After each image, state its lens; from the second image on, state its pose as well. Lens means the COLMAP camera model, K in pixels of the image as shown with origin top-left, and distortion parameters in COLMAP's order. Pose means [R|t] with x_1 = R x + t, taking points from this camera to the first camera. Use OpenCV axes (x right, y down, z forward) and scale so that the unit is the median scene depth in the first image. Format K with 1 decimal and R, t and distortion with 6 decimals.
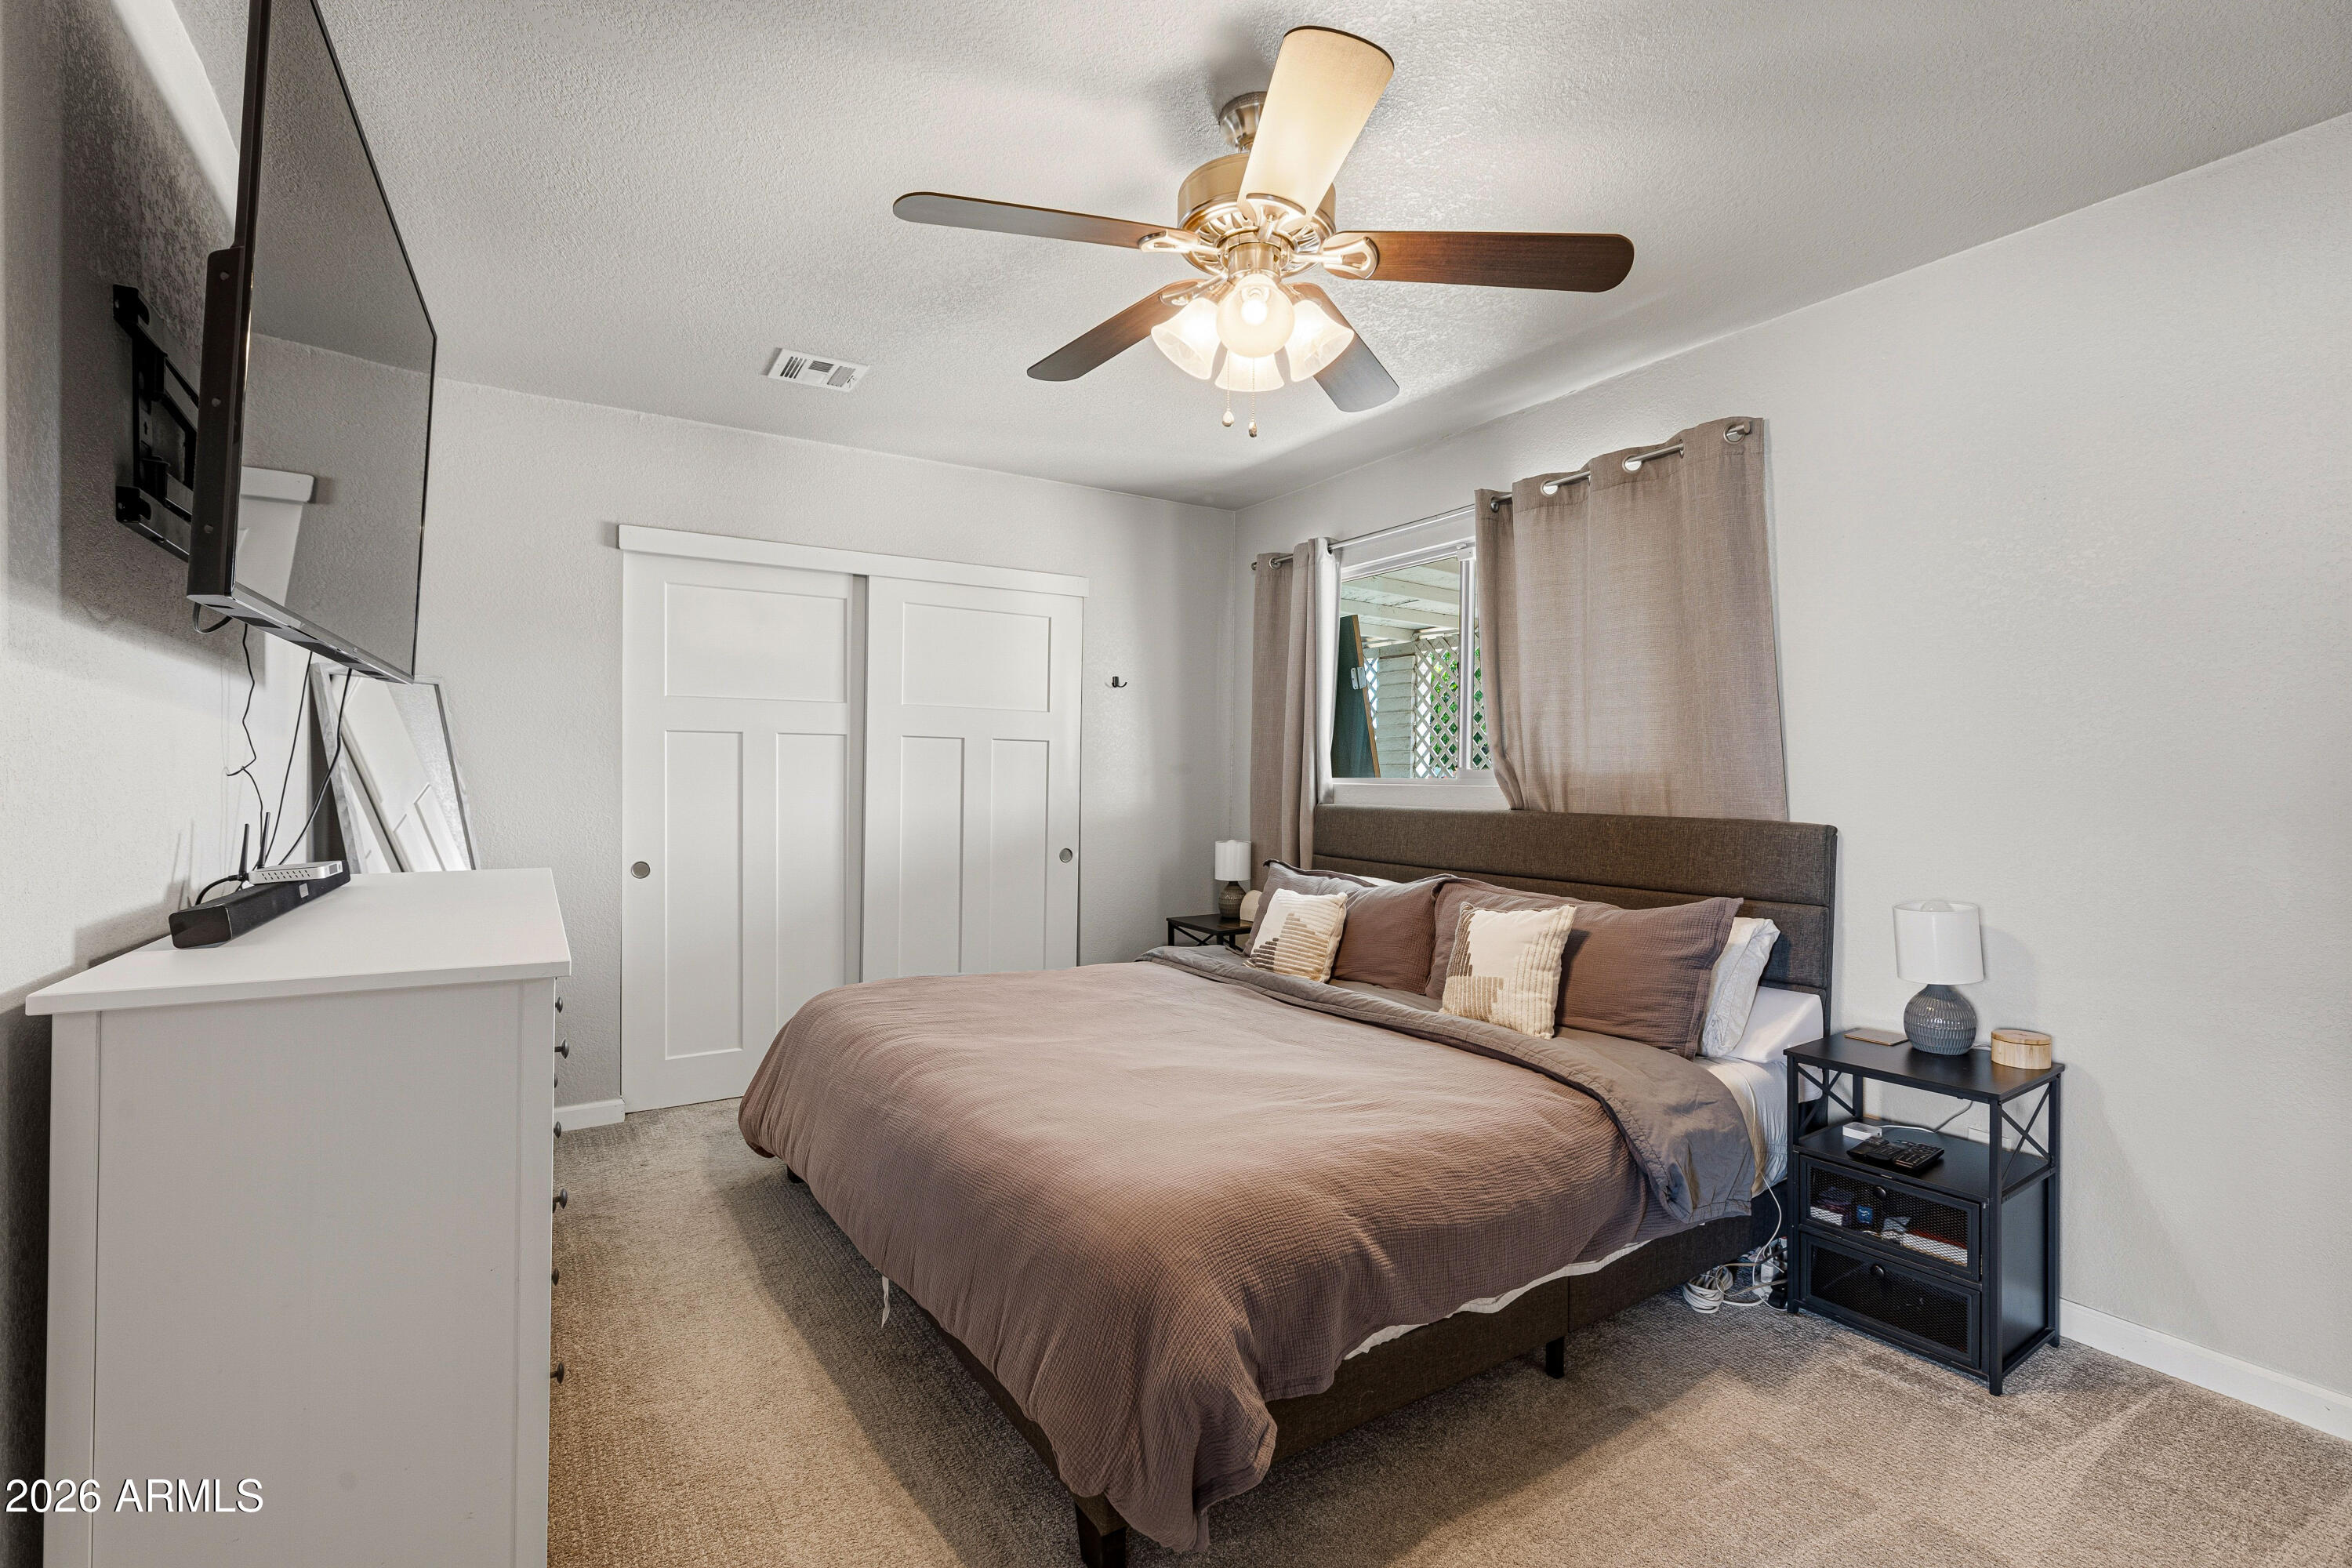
lens RADIAL K [[1033.7, 0, 1174.7], [0, 1033.7, 783.7], [0, 0, 1]] dist [0.016512, 0.000400]
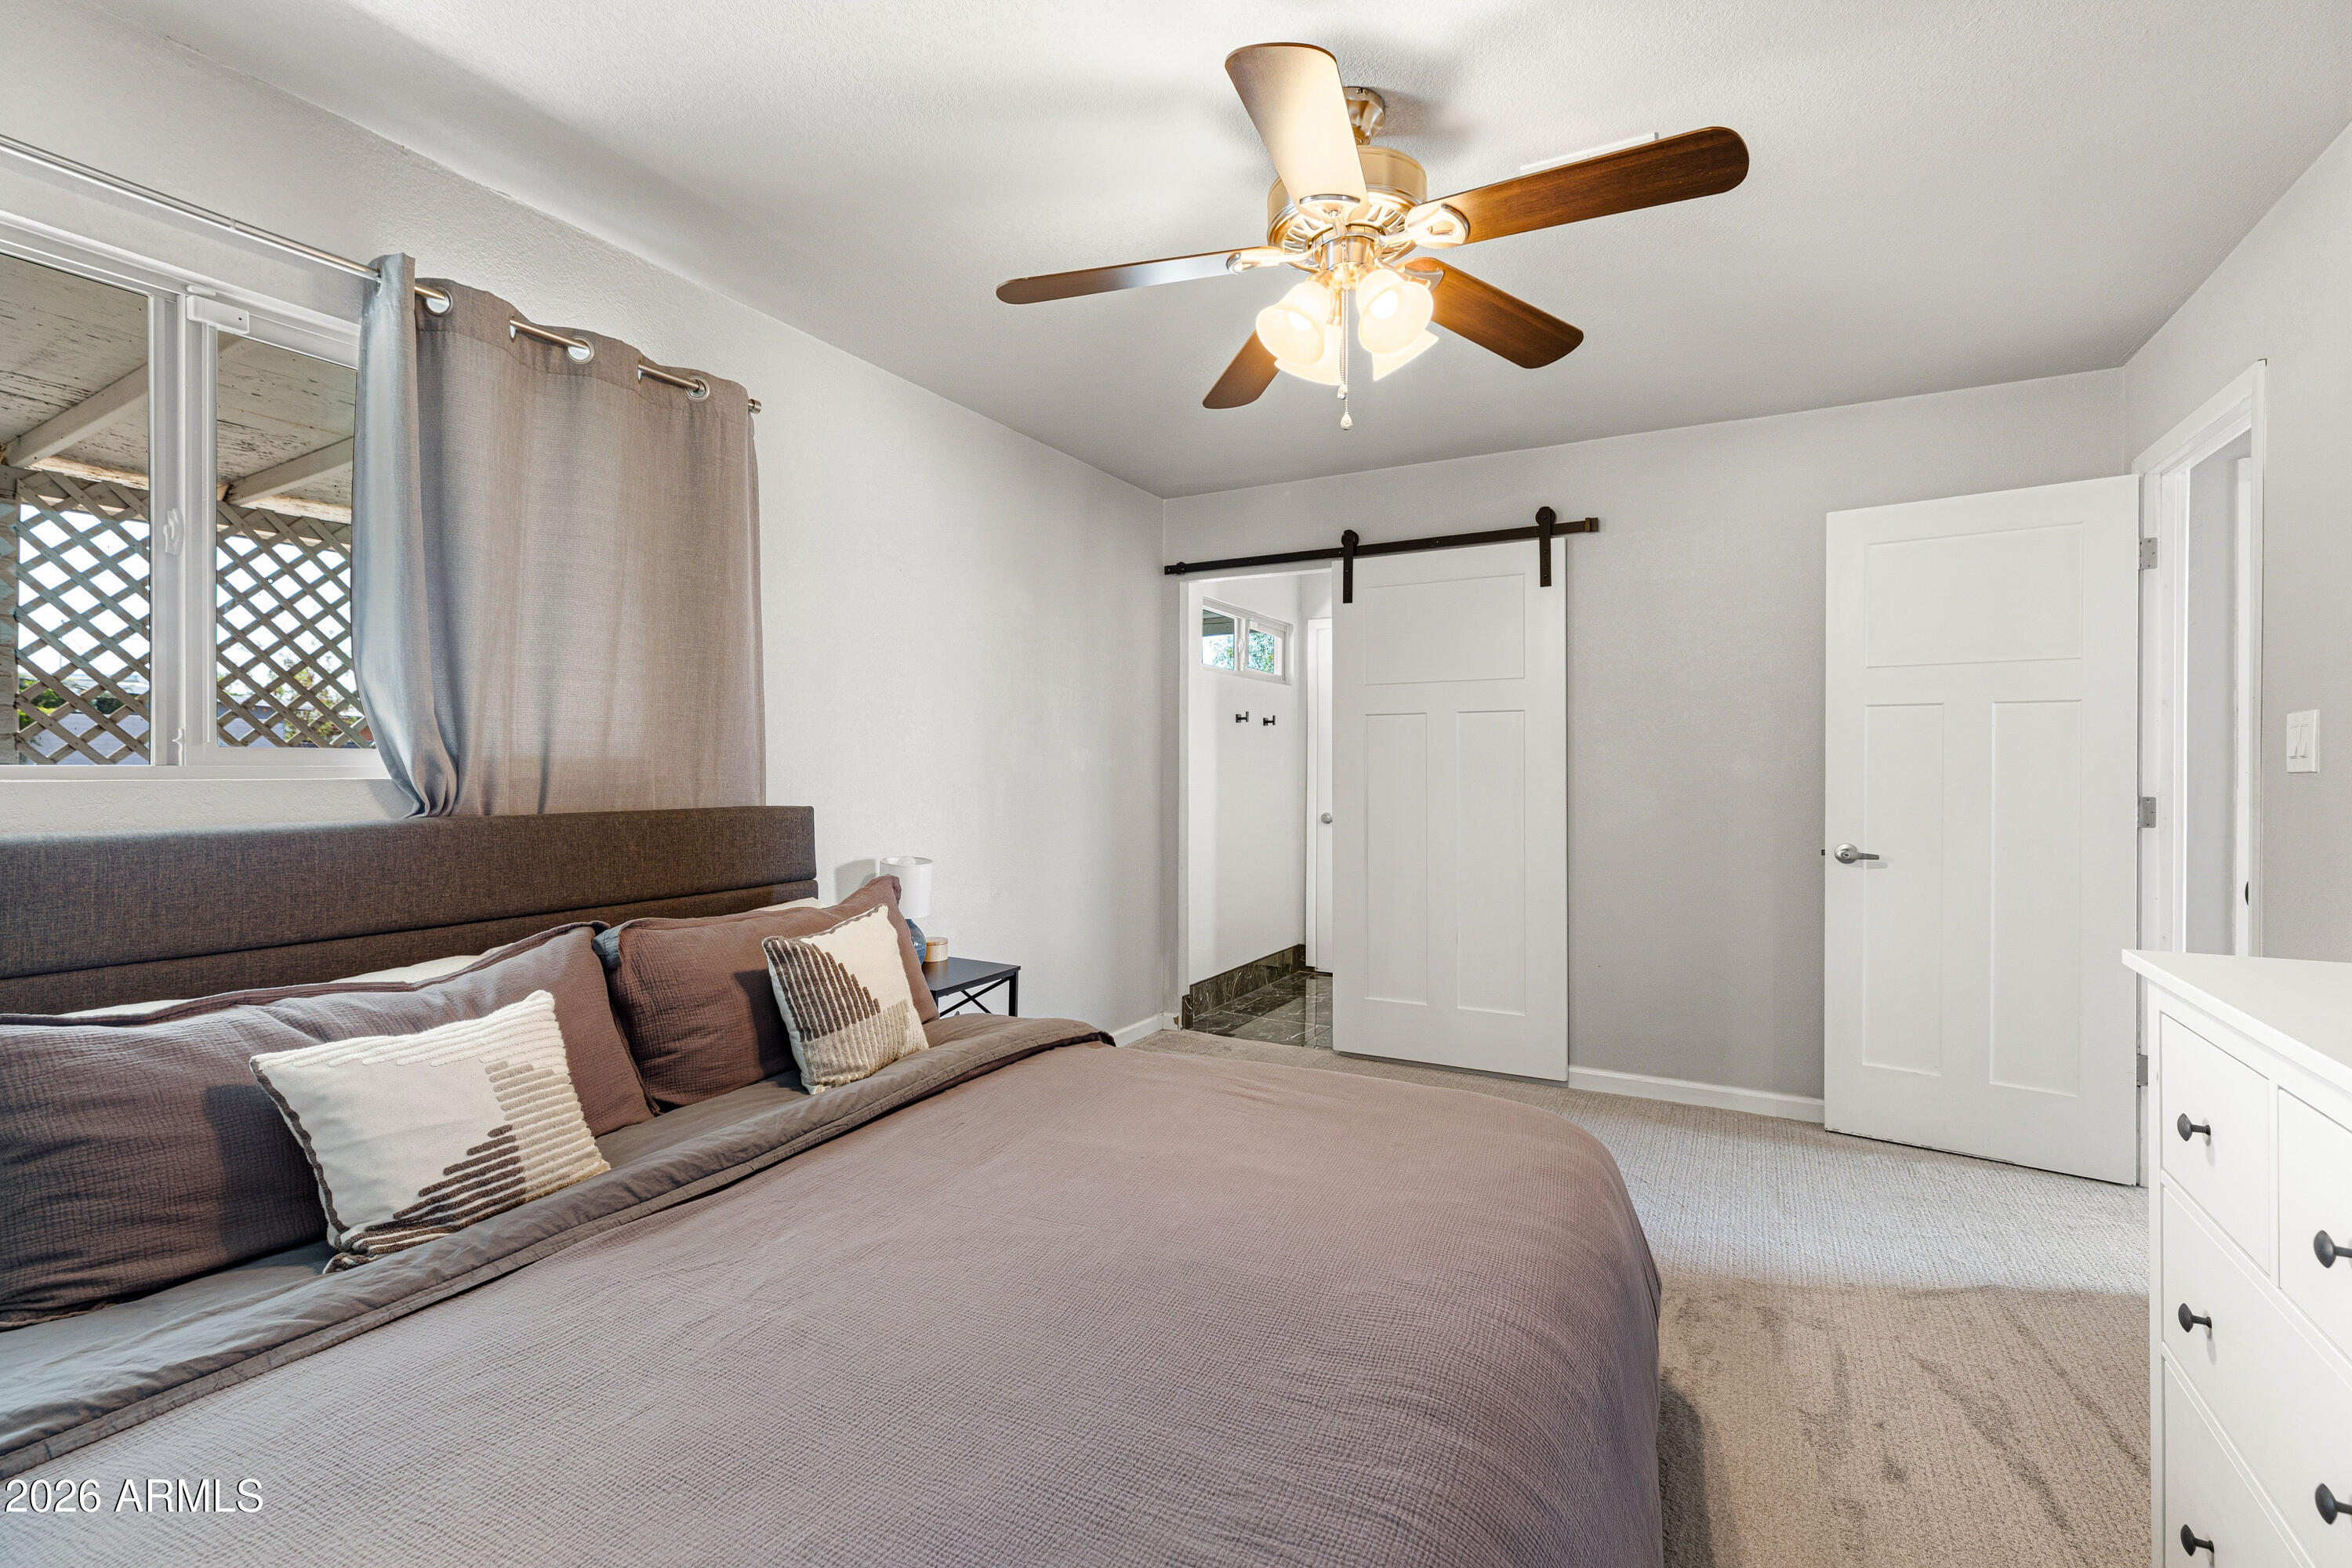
lens RADIAL K [[1033.7, 0, 1169.7], [0, 1033.7, 766.4], [0, 0, 1]] dist [0.016512, 0.000400]
pose [[-0.459987, -0.006906, 0.887899, -0.465592], [0.001246, 0.999964, 0.008423, -0.010396], [-0.887925, 0.004980, -0.459962, 1.021606]]
